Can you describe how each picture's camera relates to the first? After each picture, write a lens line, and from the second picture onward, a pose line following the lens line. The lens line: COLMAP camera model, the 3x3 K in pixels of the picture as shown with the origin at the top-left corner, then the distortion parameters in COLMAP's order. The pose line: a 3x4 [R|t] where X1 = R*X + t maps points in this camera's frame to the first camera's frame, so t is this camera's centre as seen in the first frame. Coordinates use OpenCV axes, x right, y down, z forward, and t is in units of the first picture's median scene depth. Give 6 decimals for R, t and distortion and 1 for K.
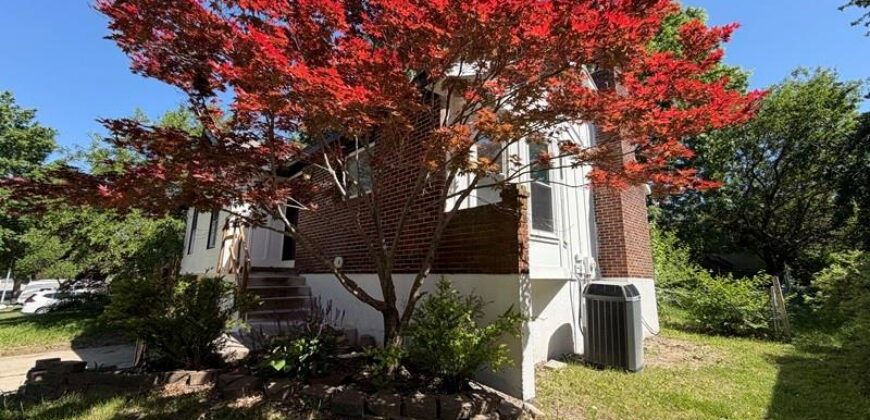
lens RADIAL K [[346.5, 0, 430.3], [0, 346.5, 210.0], [0, 0, 1]] dist [-0.001950, -0.000552]
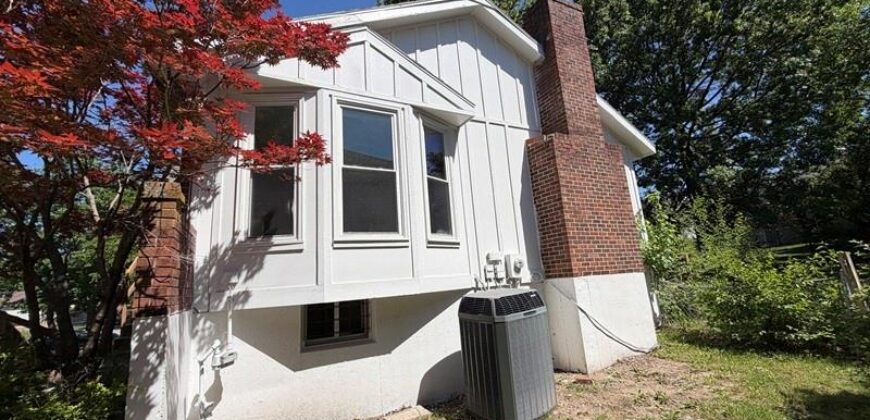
lens RADIAL K [[346.5, 0, 430.3], [0, 346.5, 210.0], [0, 0, 1]] dist [-0.001950, -0.000552]
pose [[0.961059, -0.133014, -0.242225, 0.497959], [0.132329, 0.991020, -0.019171, 0.034701], [0.242599, -0.013629, 0.970031, 0.252224]]
